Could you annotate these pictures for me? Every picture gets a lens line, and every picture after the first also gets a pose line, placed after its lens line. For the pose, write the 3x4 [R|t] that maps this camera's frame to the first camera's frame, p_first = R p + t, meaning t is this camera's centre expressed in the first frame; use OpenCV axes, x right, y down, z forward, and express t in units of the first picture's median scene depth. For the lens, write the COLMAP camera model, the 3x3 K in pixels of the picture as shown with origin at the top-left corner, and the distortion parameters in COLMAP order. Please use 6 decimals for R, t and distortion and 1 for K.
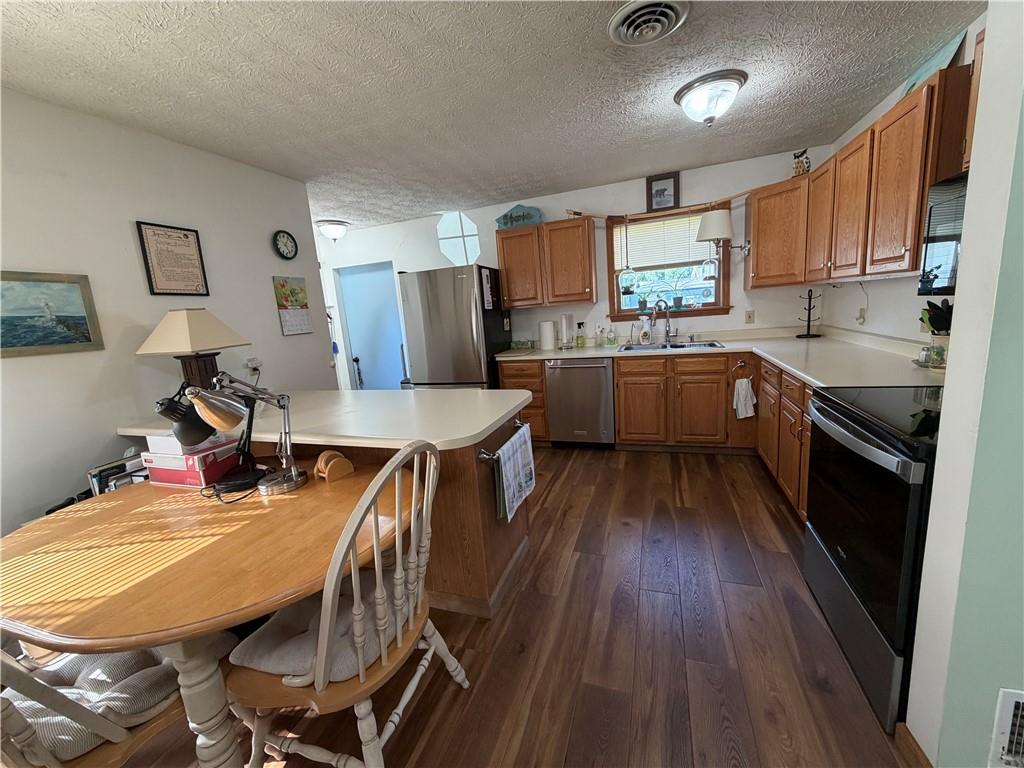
lens RADIAL K [[407.5, 0, 508.5], [0, 407.5, 386.1], [0, 0, 1]] dist [0.001998, -0.000004]
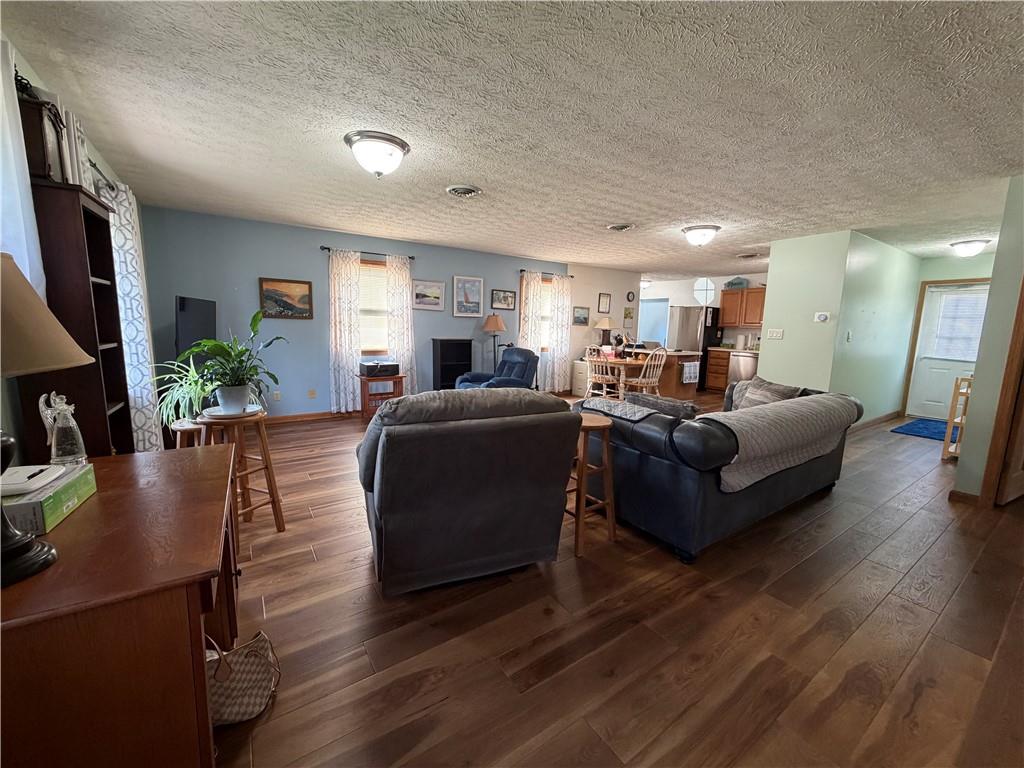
lens RADIAL K [[407.5, 0, 509.8], [0, 407.5, 387.7], [0, 0, 1]] dist [0.001998, -0.000004]
pose [[0.803012, 0.189017, -0.565194, 0.468802], [-0.194781, 0.979528, 0.050841, 0.277740], [0.563233, 0.069263, 0.823390, -1.651230]]
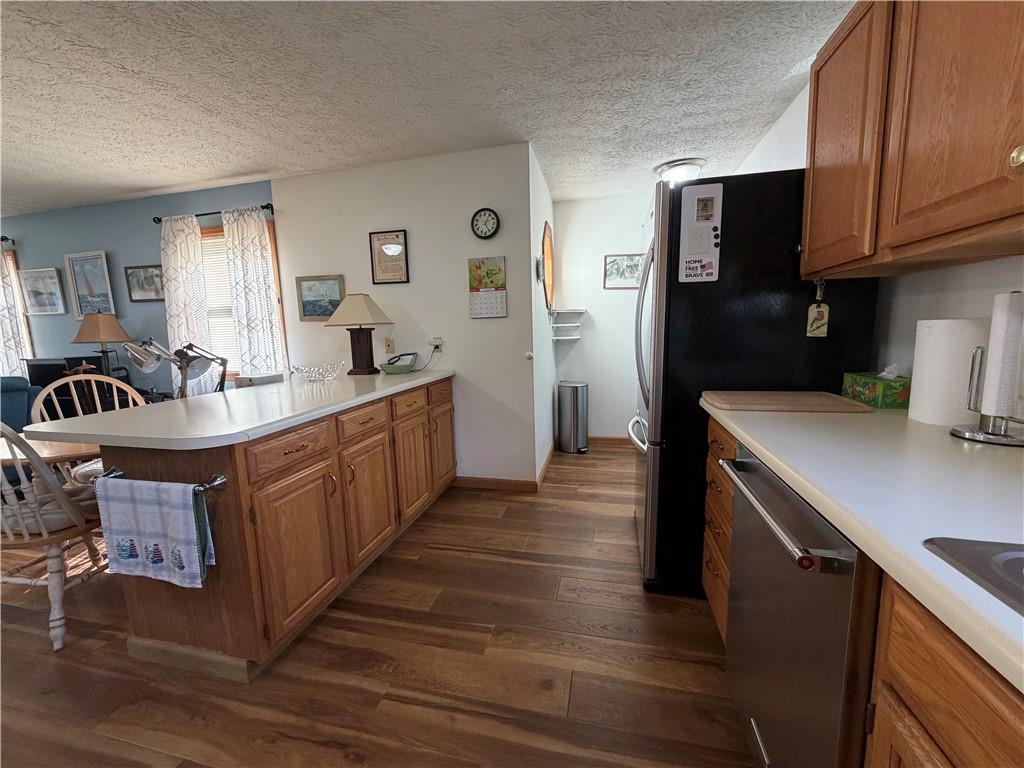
lens RADIAL K [[407.5, 0, 508.7], [0, 407.5, 384.9], [0, 0, 1]] dist [0.001998, -0.000004]
pose [[0.103325, 0.210951, -0.972020, 0.428402], [-0.160056, 0.968042, 0.193074, -0.158826], [0.981685, 0.135628, 0.133787, 0.896040]]
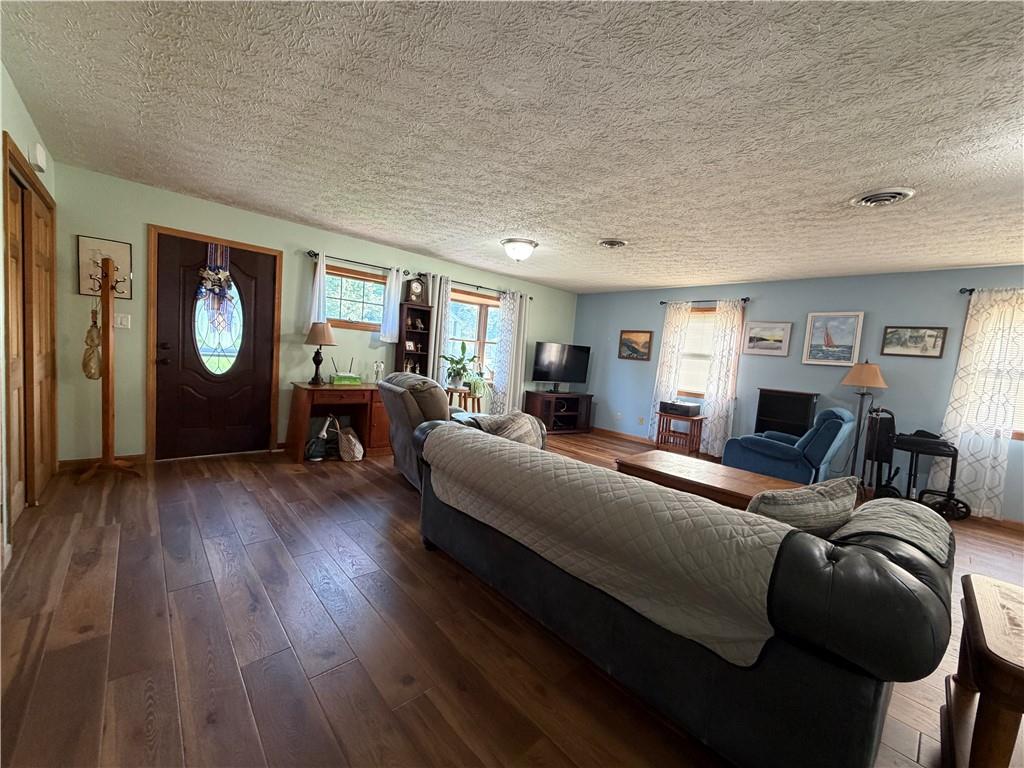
lens RADIAL K [[407.5, 0, 507.7], [0, 407.5, 387.2], [0, 0, 1]] dist [0.001998, -0.000004]
pose [[-0.473445, 0.117015, -0.873016, 0.958382], [-0.199695, 0.951069, 0.235774, 0.037913], [0.857888, 0.285963, -0.426912, -0.487106]]
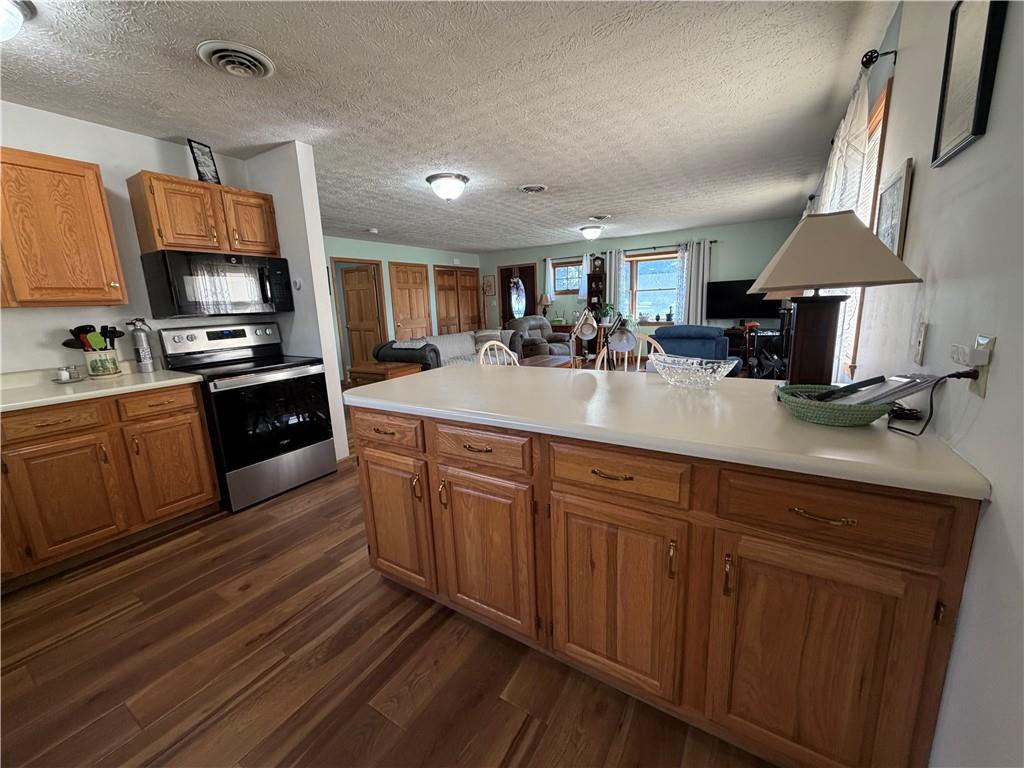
lens RADIAL K [[407.5, 0, 510.0], [0, 407.5, 386.7], [0, 0, 1]] dist [0.001998, -0.000004]
pose [[-0.969520, 0.074579, 0.233388, -0.314259], [0.156129, 0.922160, 0.353899, -0.159813], [-0.188827, 0.379550, -0.905696, 1.131999]]
